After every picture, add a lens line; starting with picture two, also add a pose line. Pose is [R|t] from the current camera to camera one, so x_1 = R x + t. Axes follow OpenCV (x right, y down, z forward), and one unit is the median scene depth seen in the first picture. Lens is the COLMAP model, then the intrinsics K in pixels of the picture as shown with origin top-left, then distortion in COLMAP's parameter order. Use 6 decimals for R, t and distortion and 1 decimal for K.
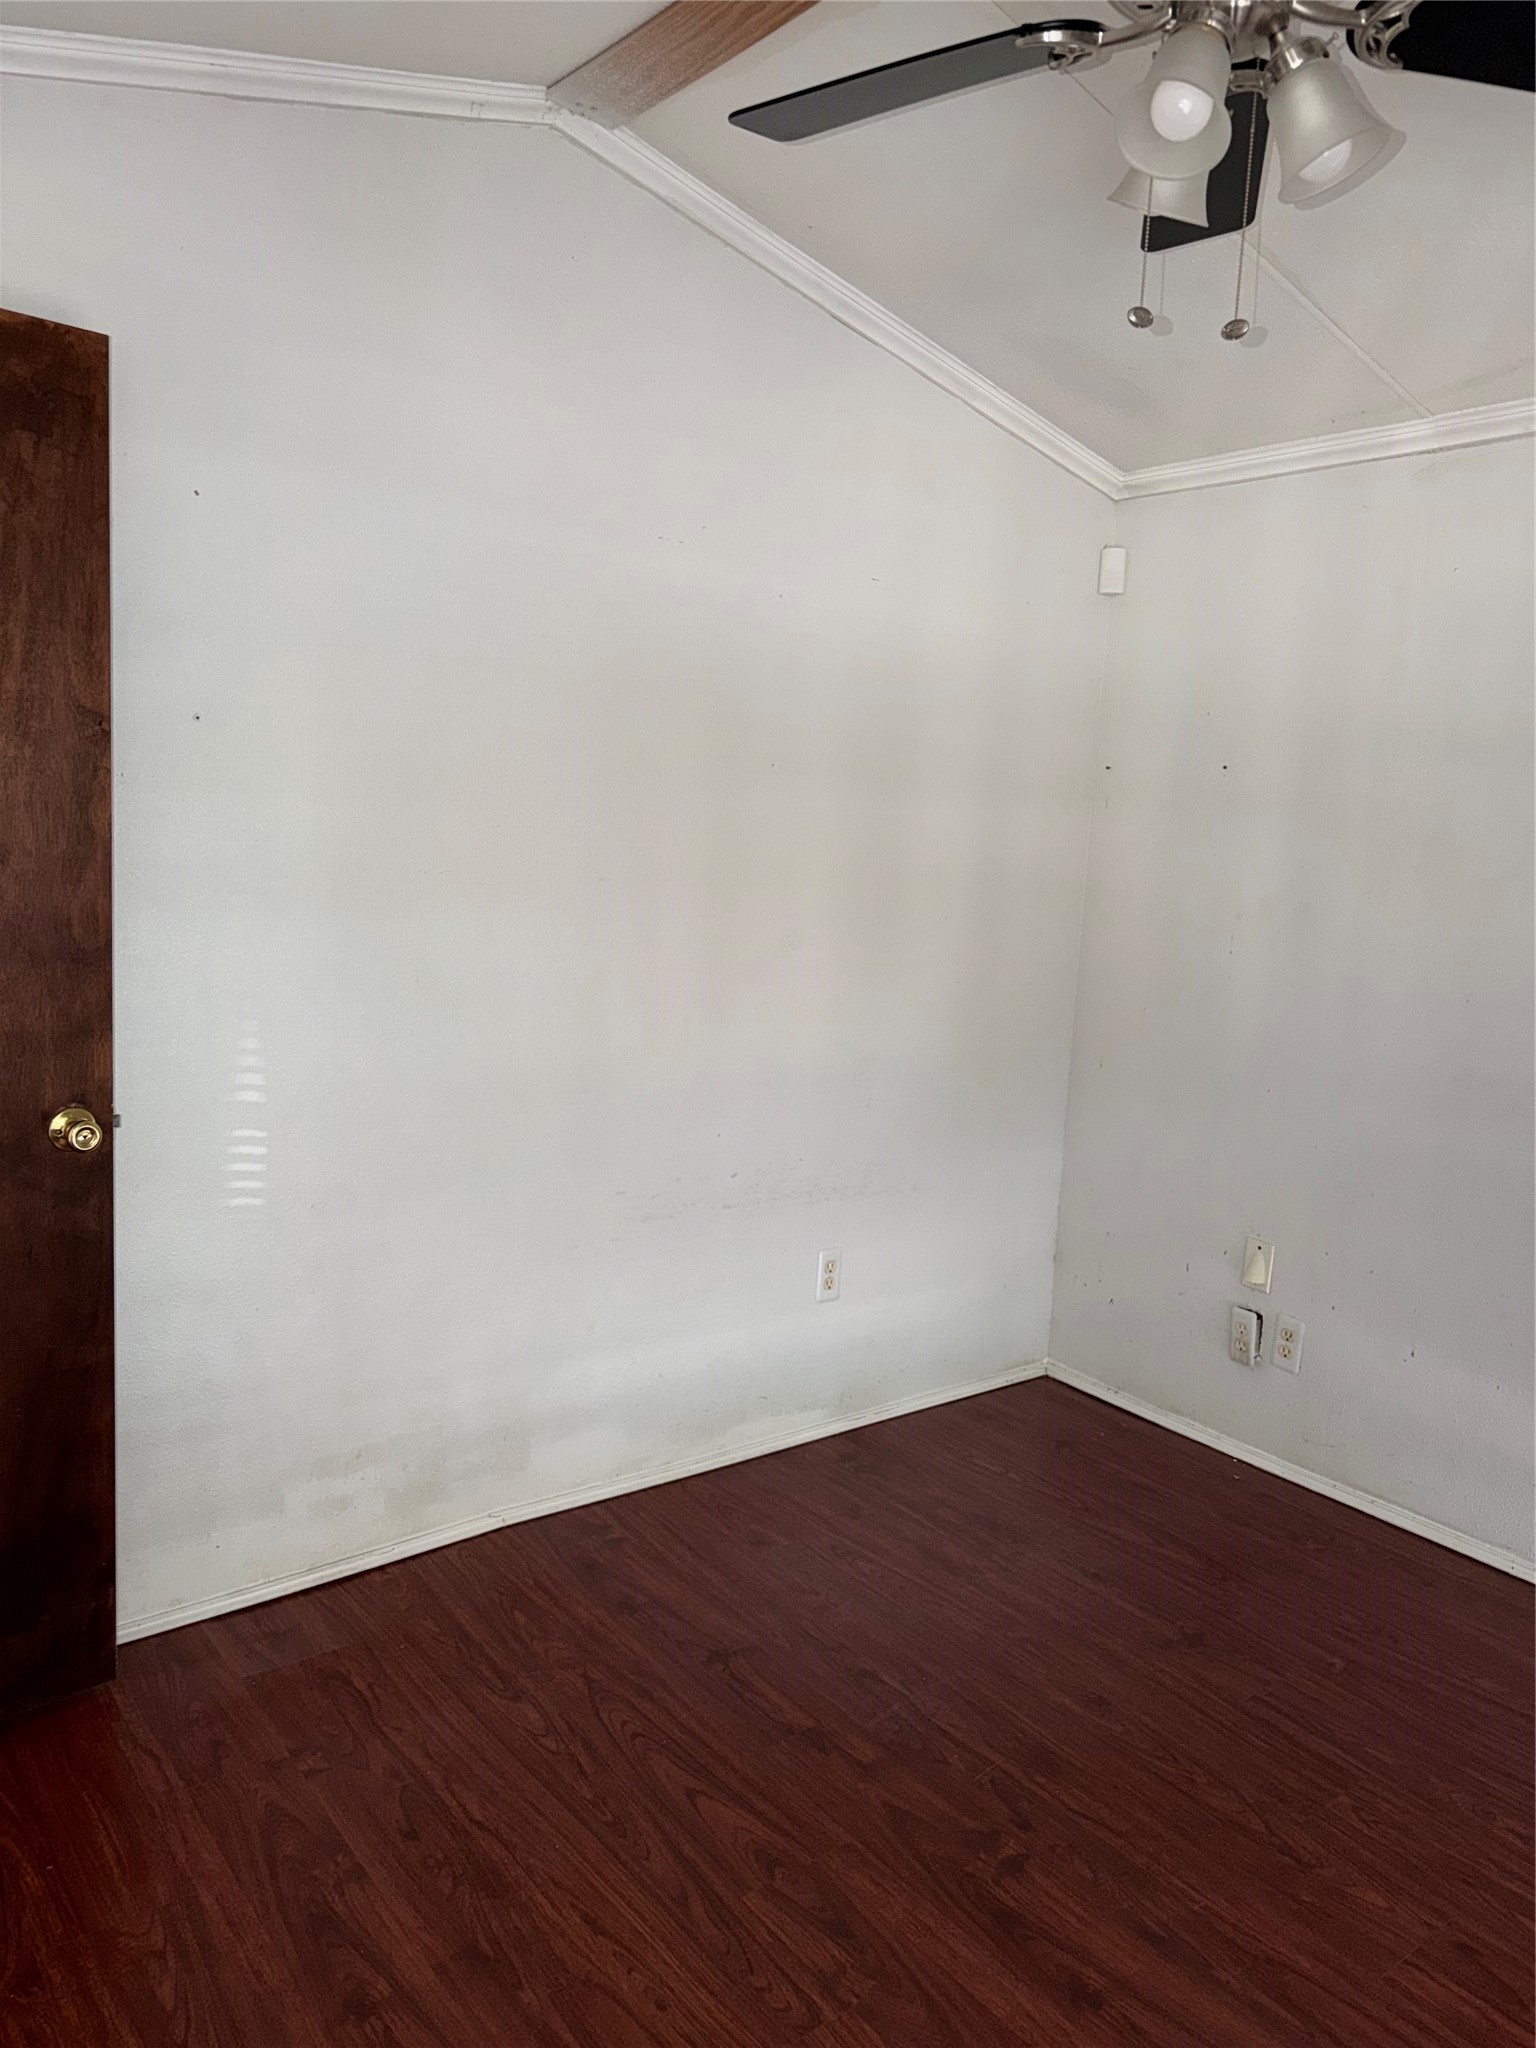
lens RADIAL K [[1417.3, 0, 768.4], [0, 1417.3, 983.4], [0, 0, 1]] dist [0.003450, -0.022427]
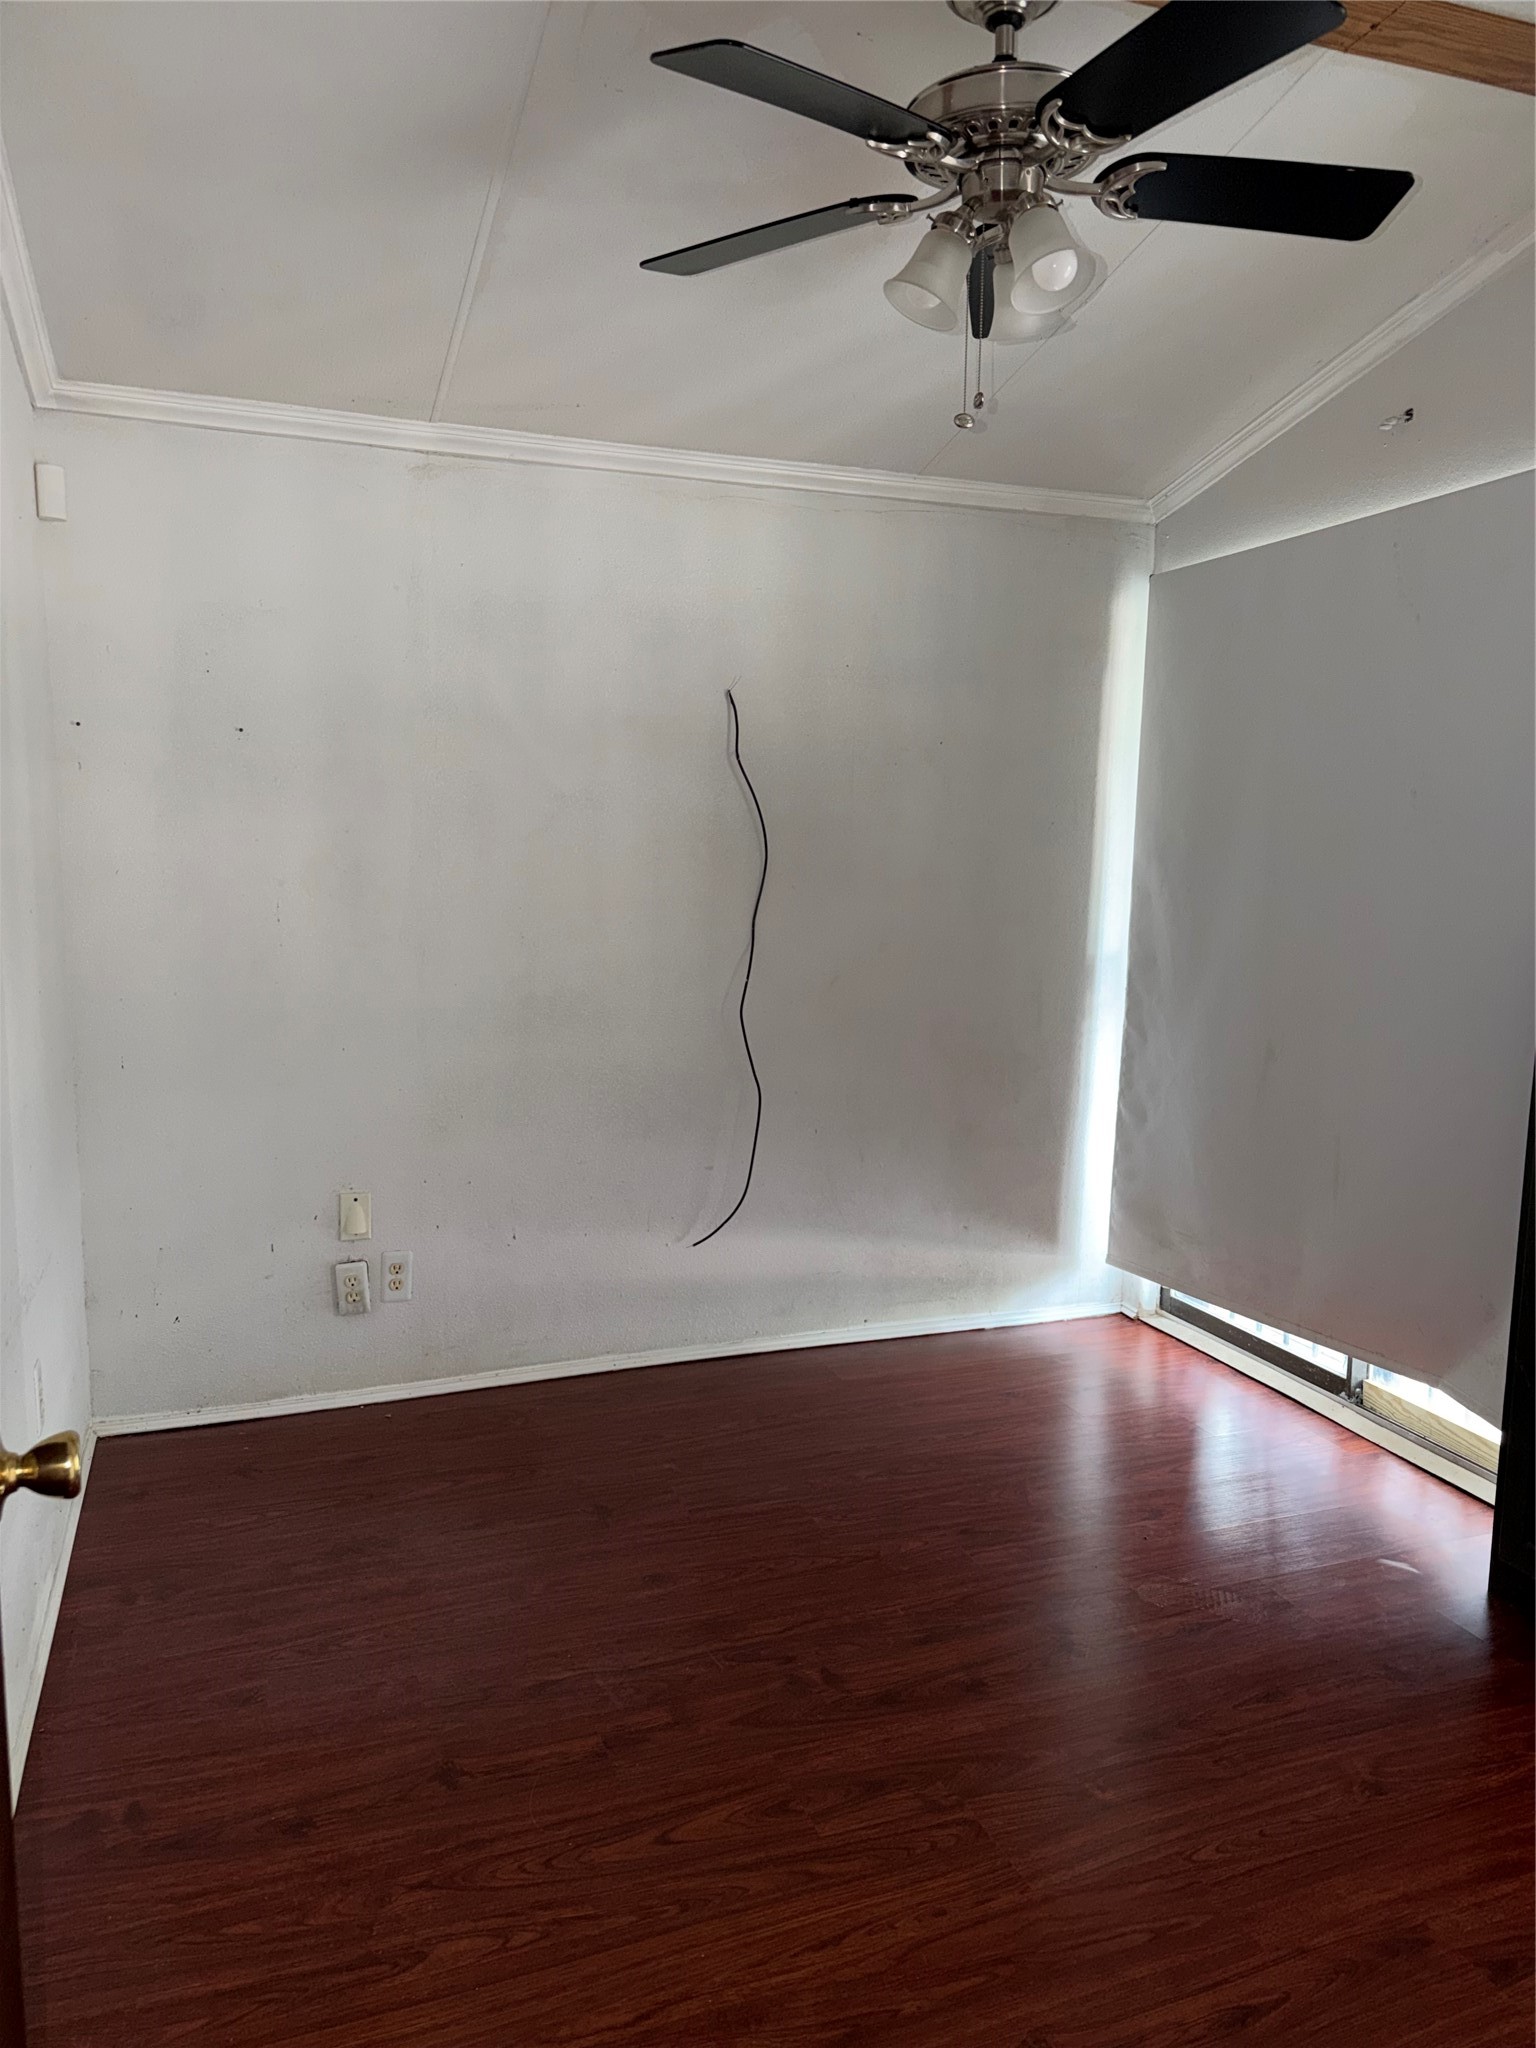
lens RADIAL K [[1415.4, 0, 775.6], [0, 1415.4, 995.7], [0, 0, 1]] dist [0.064979, -0.085401]
pose [[0.322227, -0.152894, 0.934234, -0.716822], [0.116374, 0.985784, 0.121192, -0.072353], [-0.939482, 0.069669, 0.335439, 0.496422]]
